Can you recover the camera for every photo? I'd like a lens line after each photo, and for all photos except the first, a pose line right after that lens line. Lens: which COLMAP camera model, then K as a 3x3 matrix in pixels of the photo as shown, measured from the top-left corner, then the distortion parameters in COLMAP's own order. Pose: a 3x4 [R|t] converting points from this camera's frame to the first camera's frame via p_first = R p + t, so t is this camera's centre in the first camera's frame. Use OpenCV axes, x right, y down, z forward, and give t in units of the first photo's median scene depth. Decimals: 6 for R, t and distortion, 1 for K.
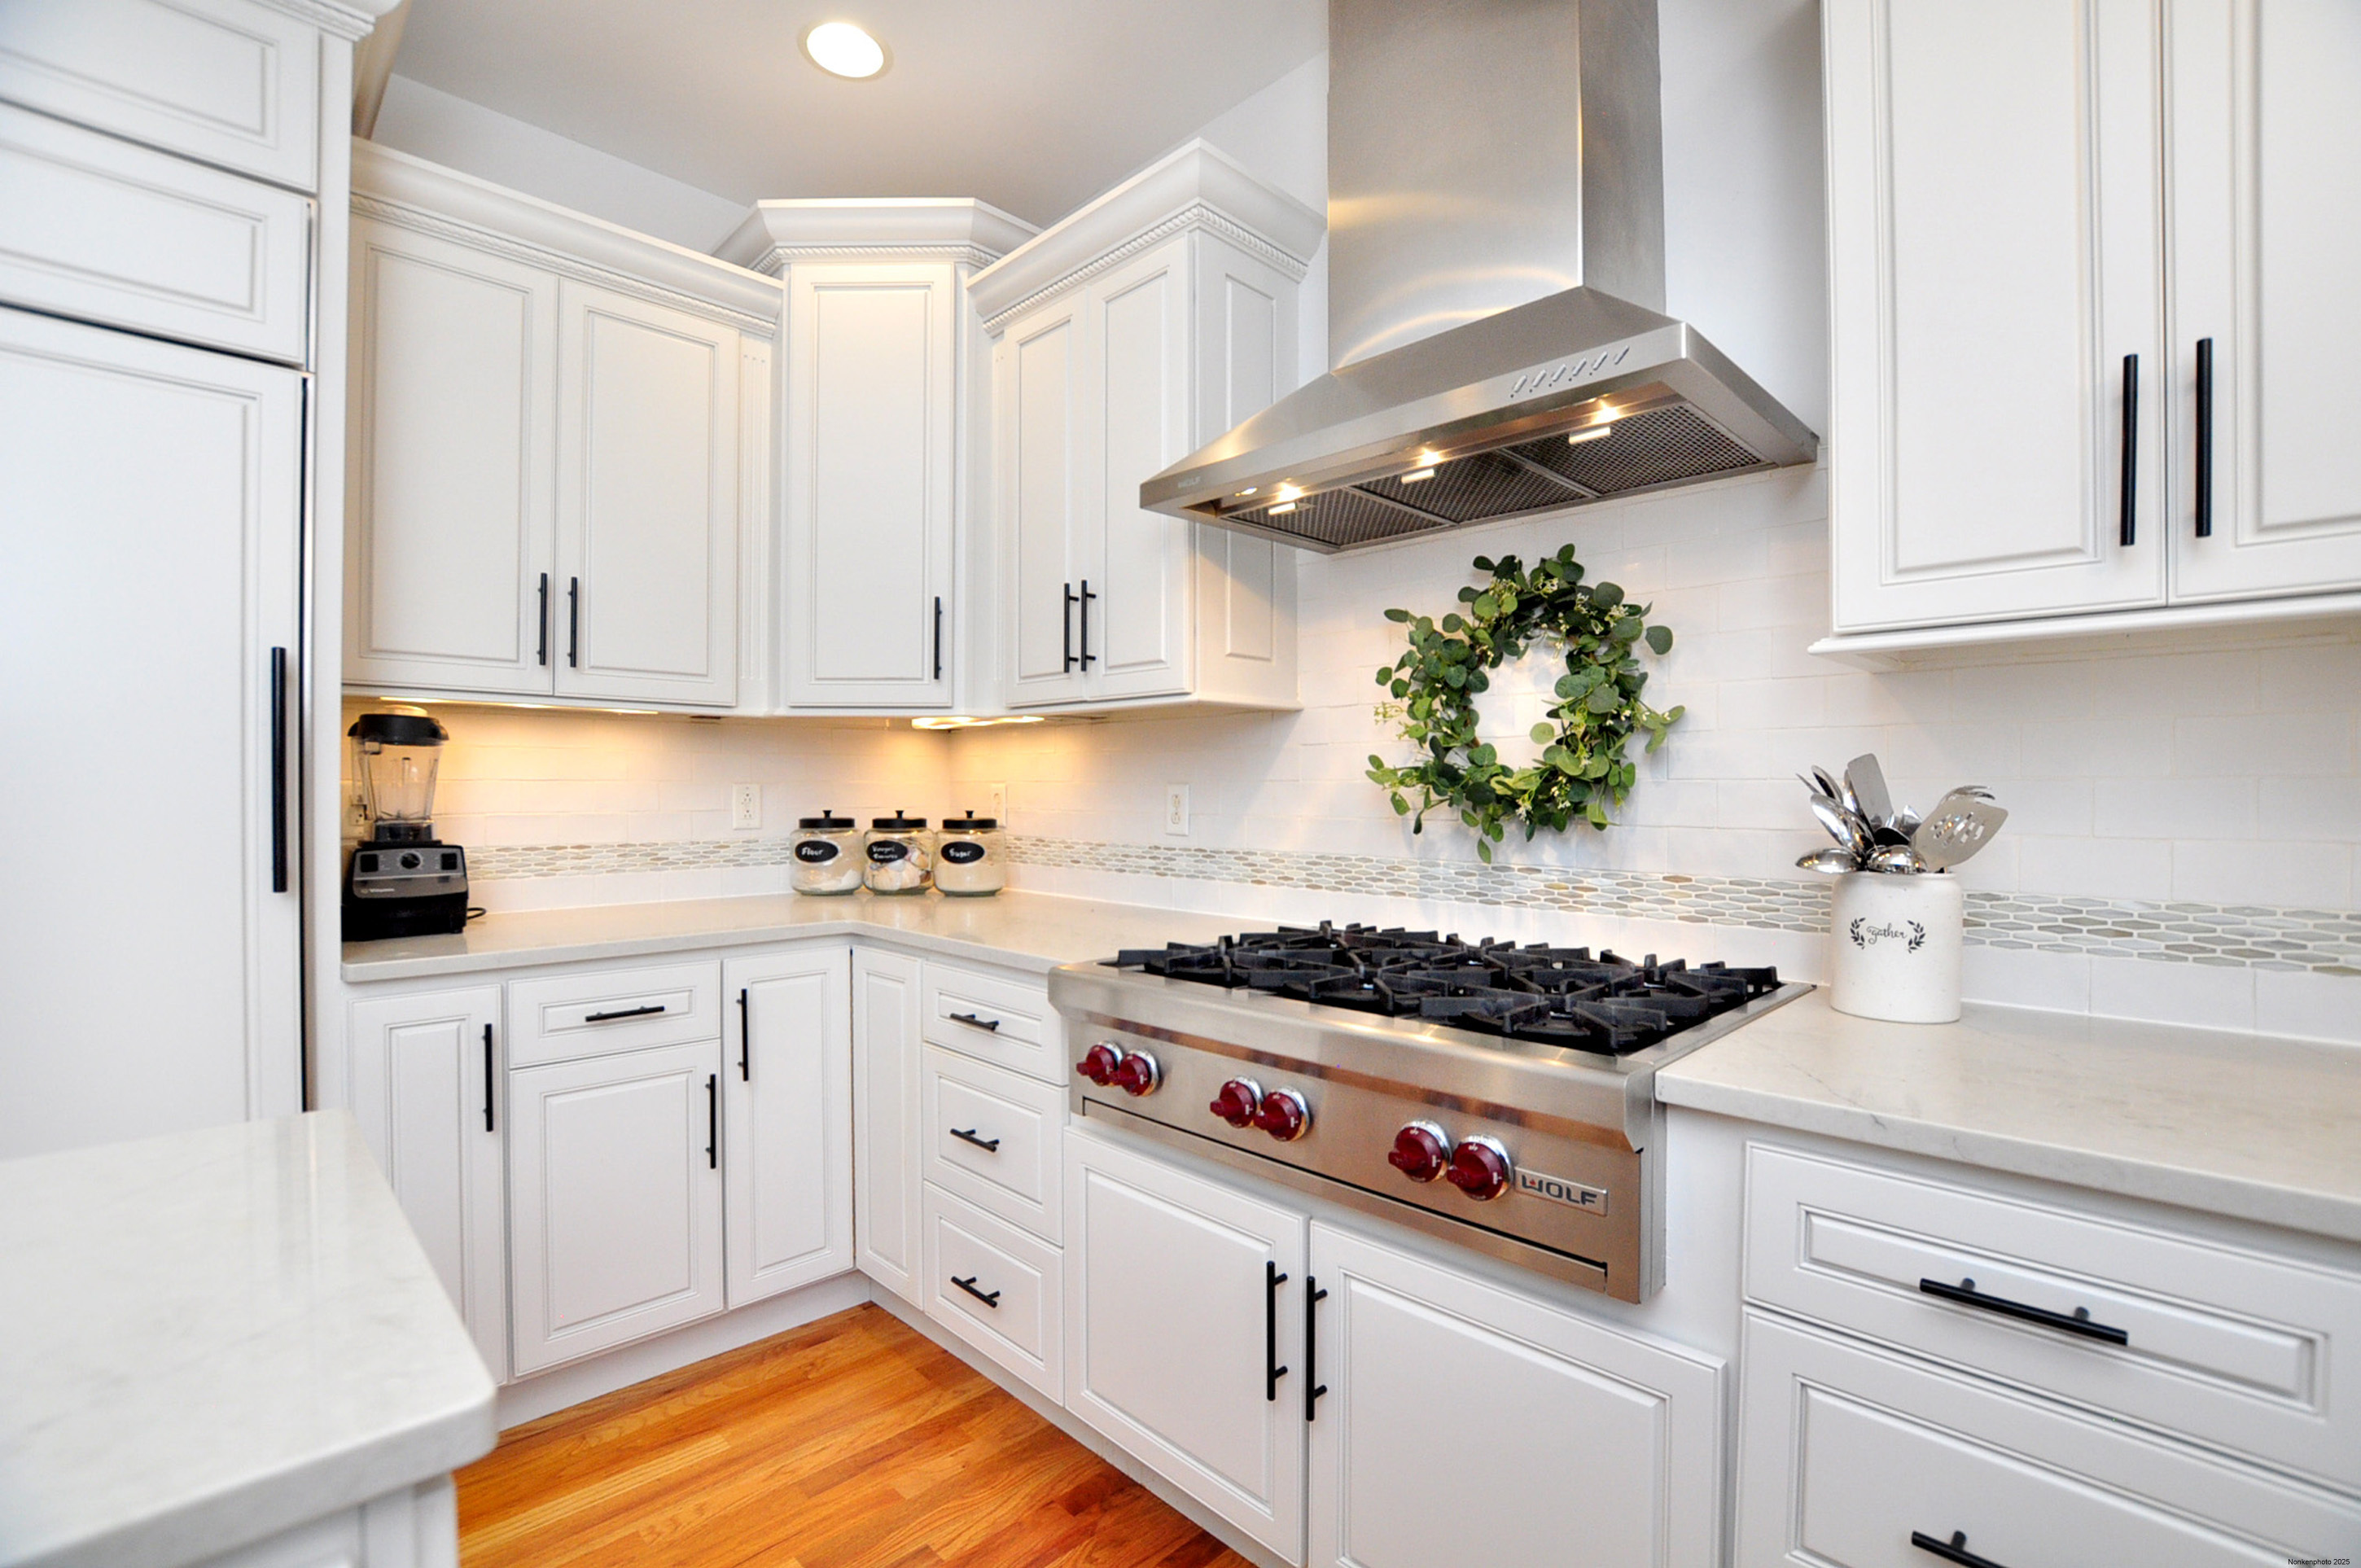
lens RADIAL K [[1054.7, 0, 1177.1], [0, 1054.7, 796.5], [0, 0, 1]] dist [-0.030945, 0.004223]
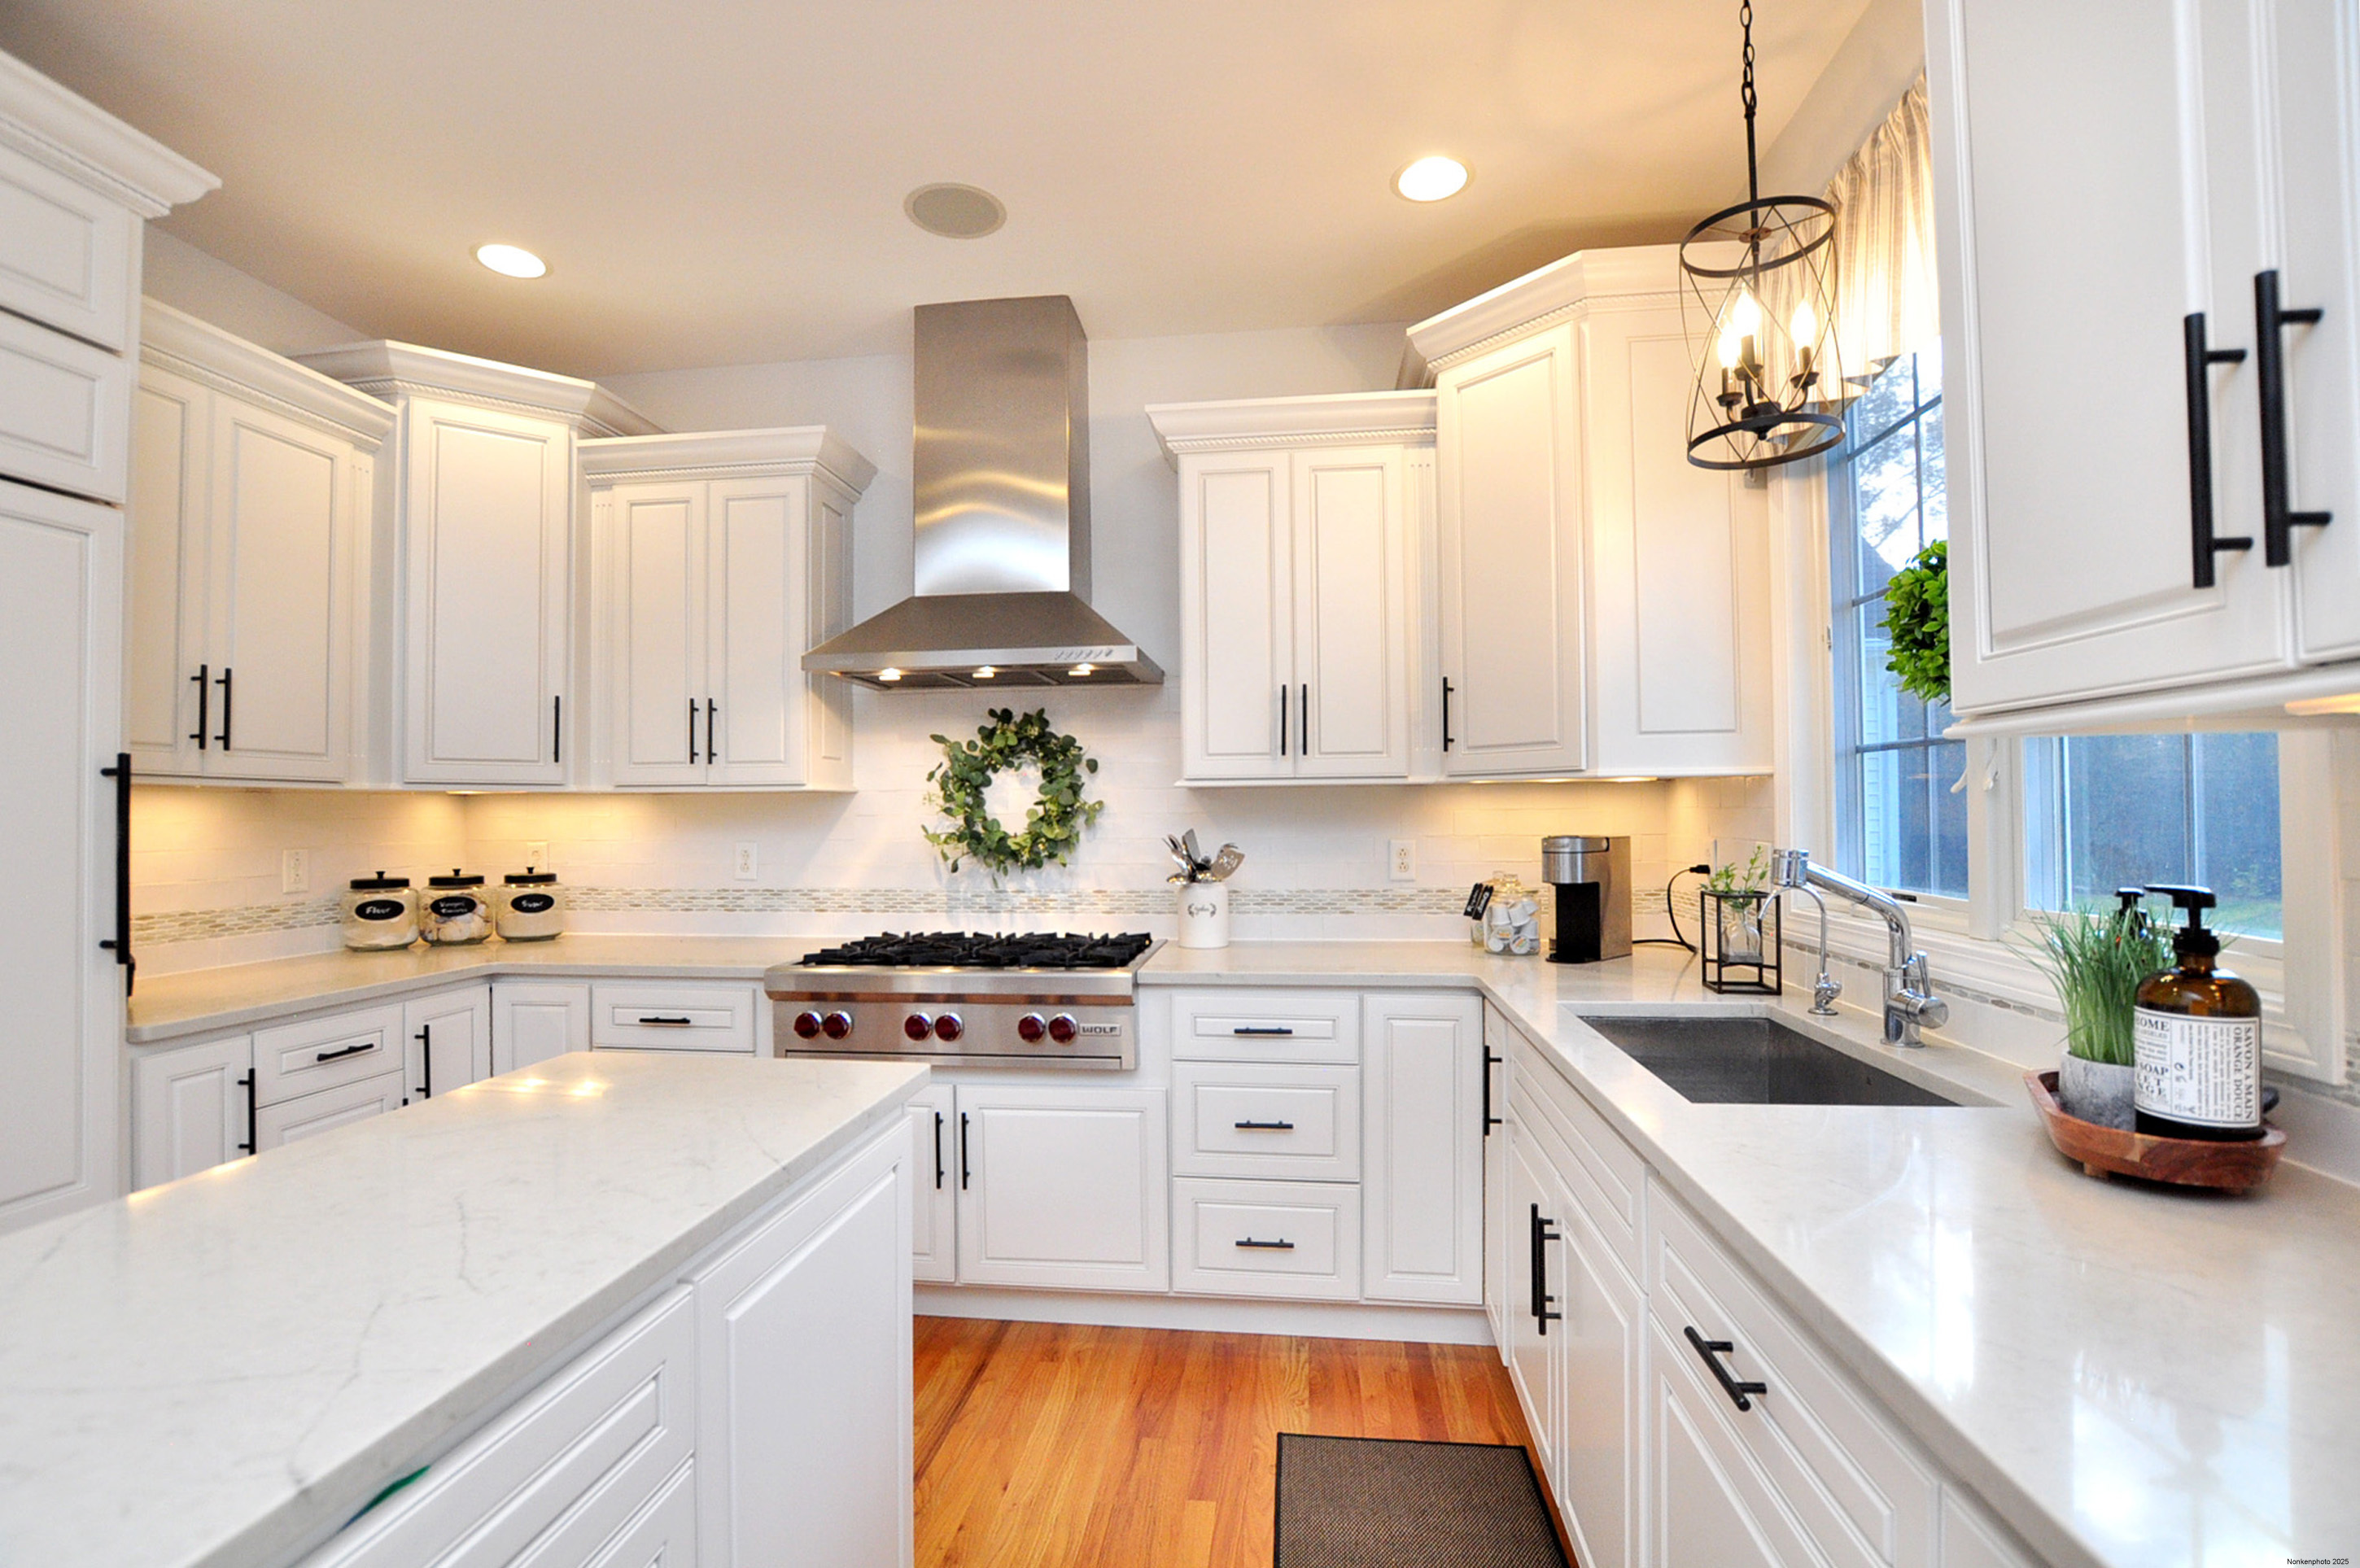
lens RADIAL K [[1054.2, 0, 1171.6], [0, 1054.2, 809.3], [0, 0, 1]] dist [-0.030945, 0.004223]
pose [[0.787399, -0.003792, 0.616432, -0.581928], [0.014169, 0.999828, -0.011948, -0.044318], [-0.616281, 0.018142, 0.787318, -0.570449]]
